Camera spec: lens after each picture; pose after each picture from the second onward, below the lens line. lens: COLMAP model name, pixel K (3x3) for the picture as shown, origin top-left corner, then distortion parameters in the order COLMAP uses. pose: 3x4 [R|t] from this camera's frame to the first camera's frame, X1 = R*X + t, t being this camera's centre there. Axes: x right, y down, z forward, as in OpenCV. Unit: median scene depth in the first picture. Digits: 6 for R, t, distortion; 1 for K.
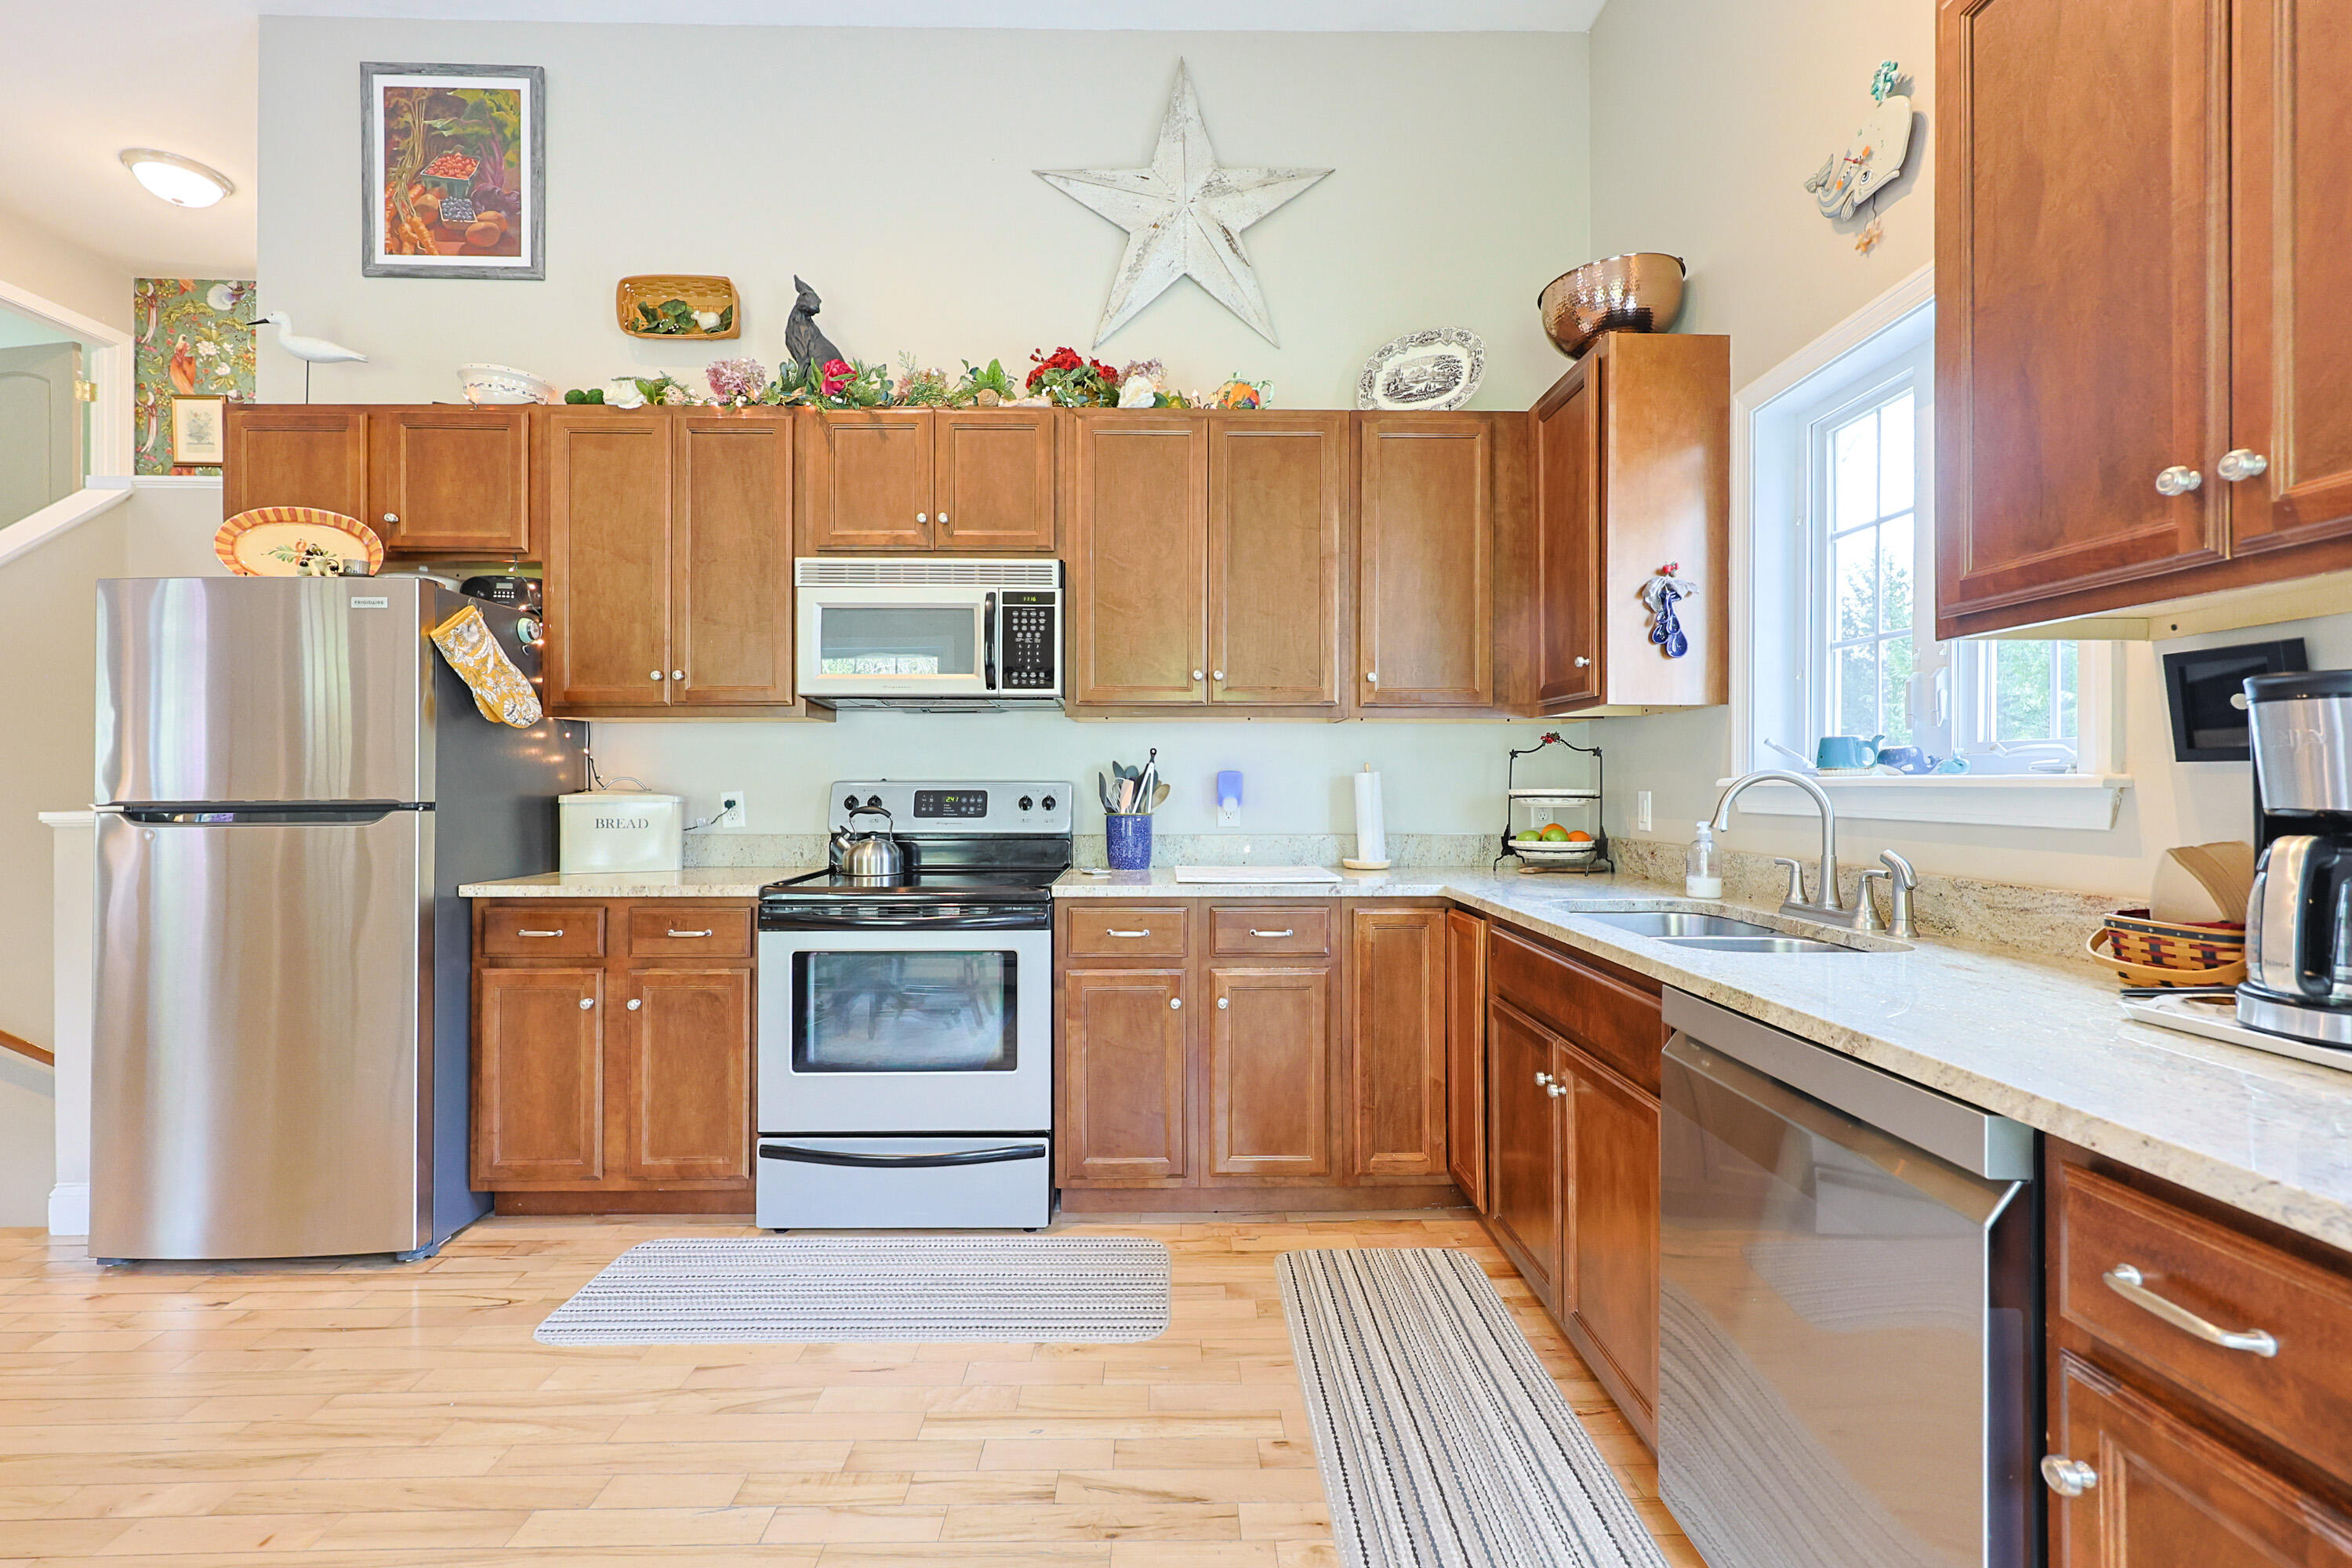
lens RADIAL K [[1000.0, 0, 1177.8], [0, 1000.0, 784.4], [0, 0, 1]] dist [0.002100, 0.000011]
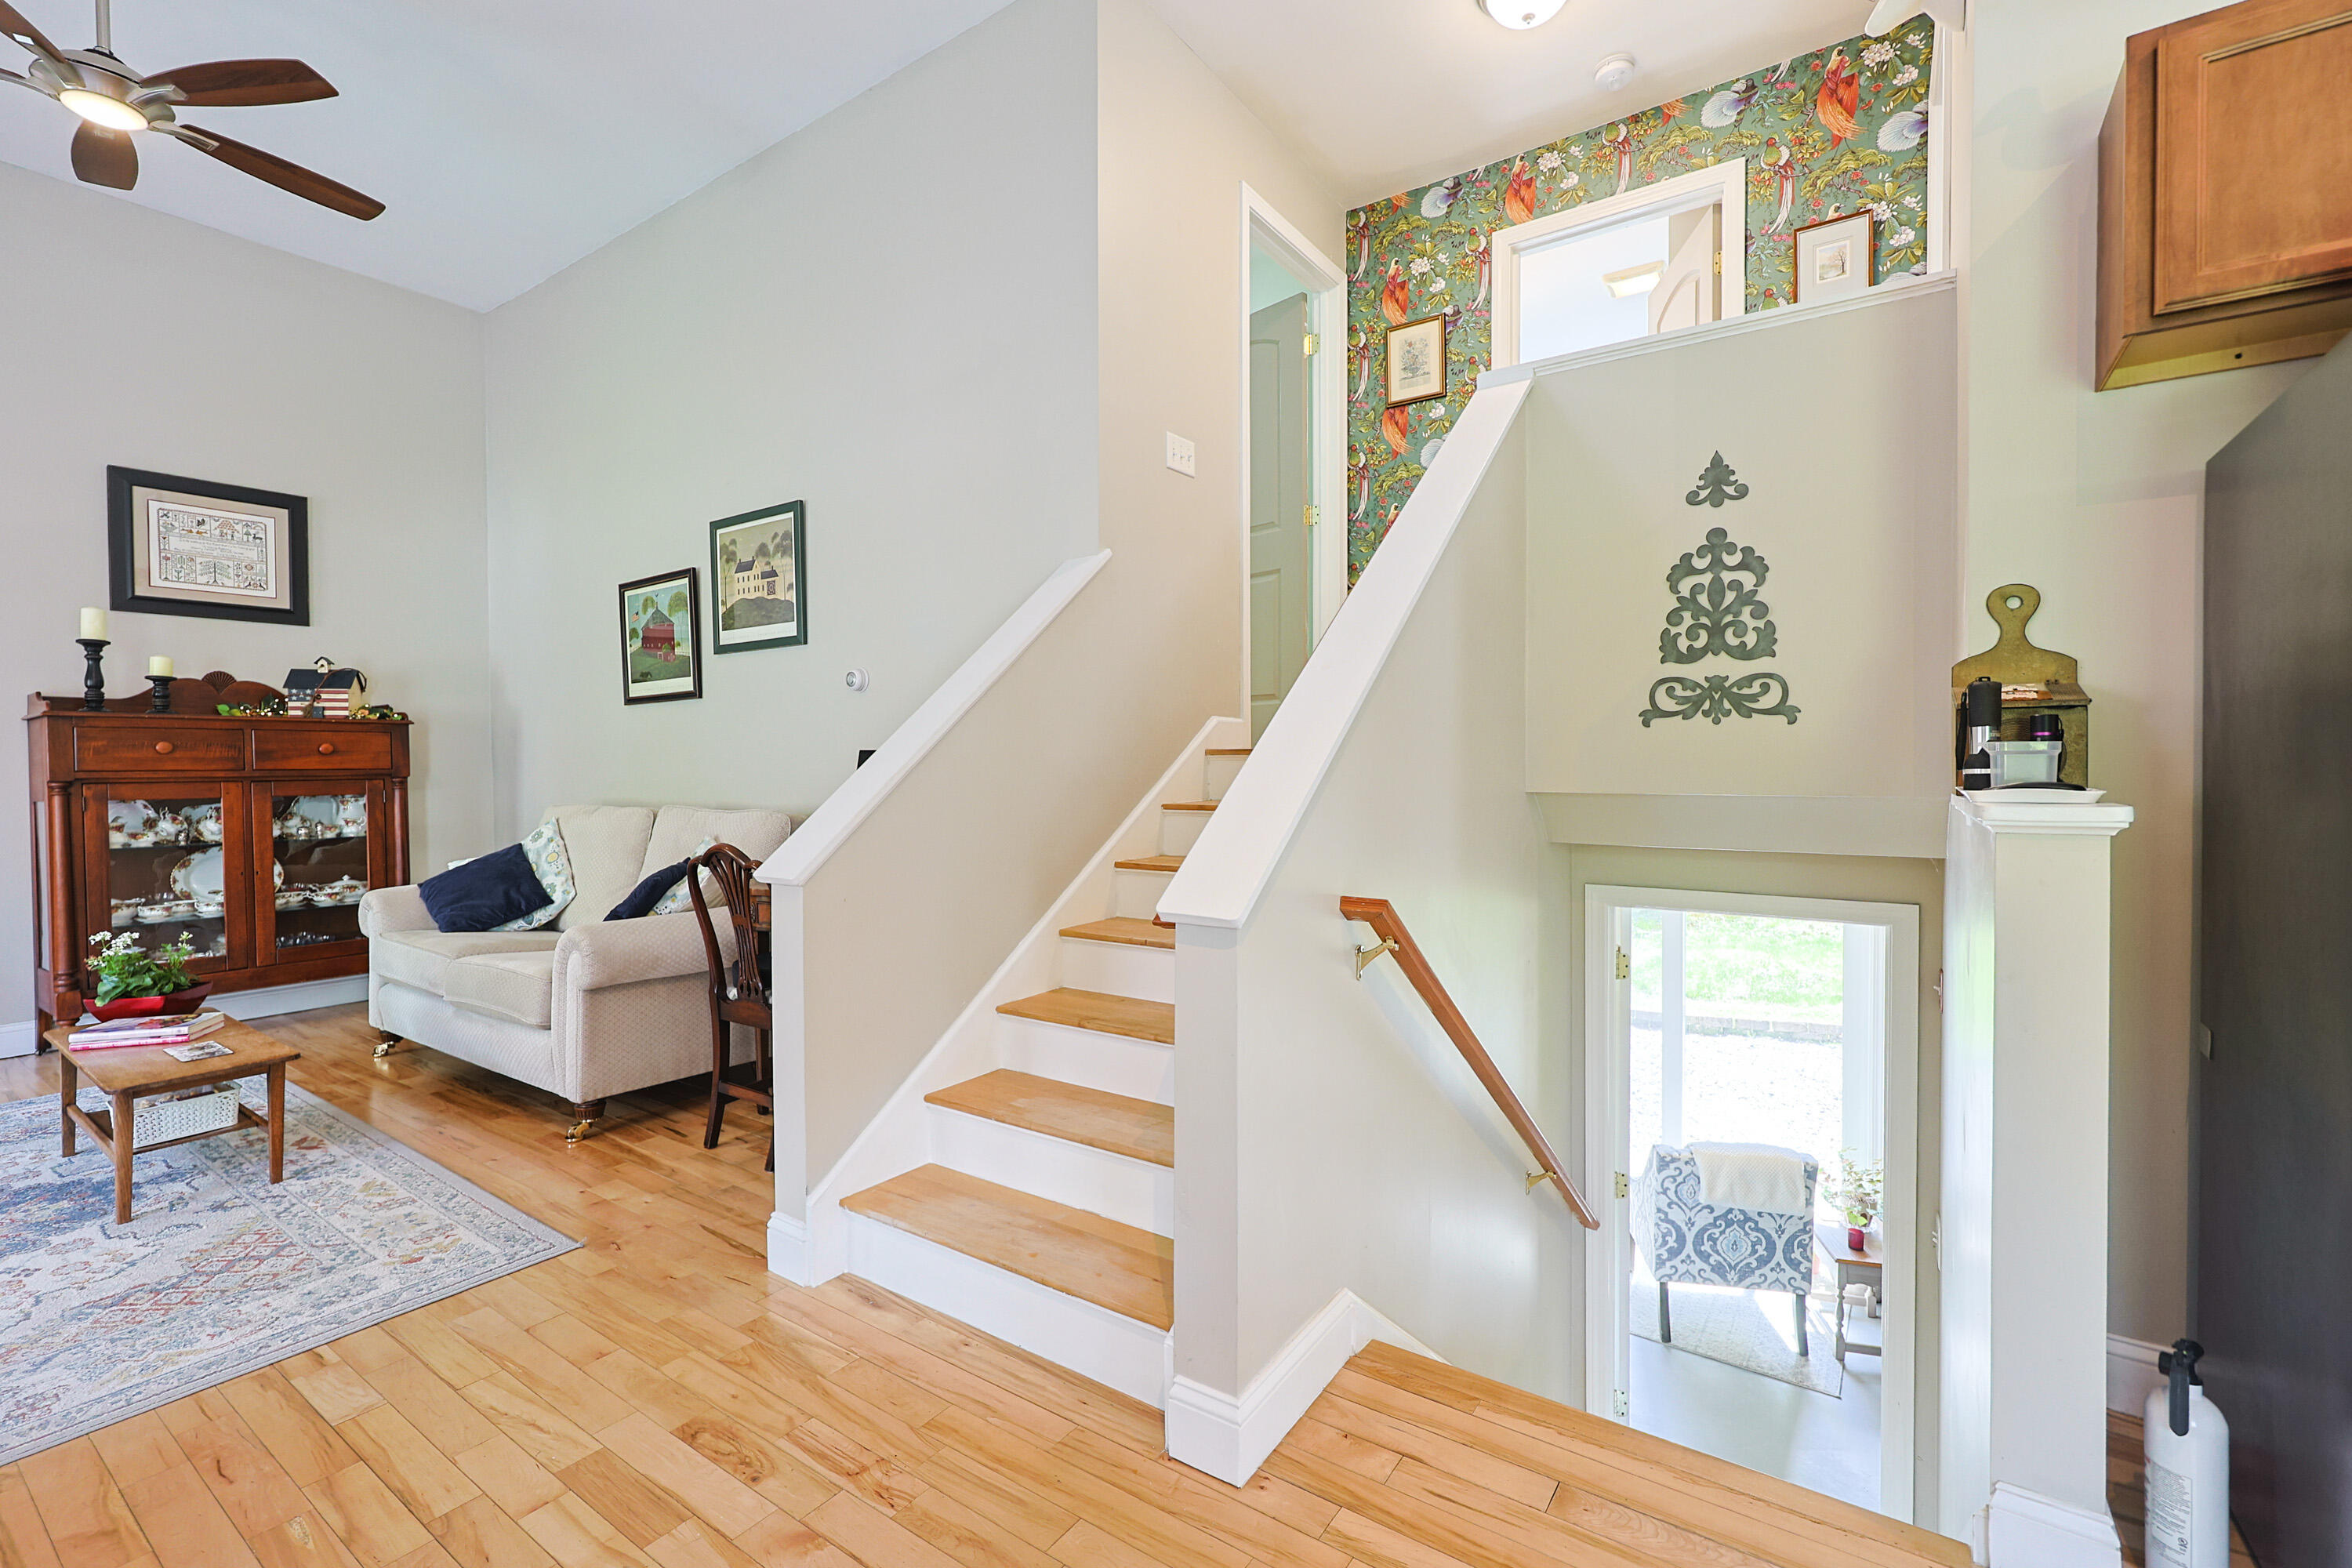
lens RADIAL K [[1000.0, 0, 1172.1], [0, 1000.0, 782.8], [0, 0, 1]] dist [0.002100, 0.000011]
pose [[0.813880, 0.009308, -0.580959, -0.633730], [-0.002656, 0.999921, 0.012300, 0.006612], [0.581027, -0.008468, 0.813840, 0.158185]]
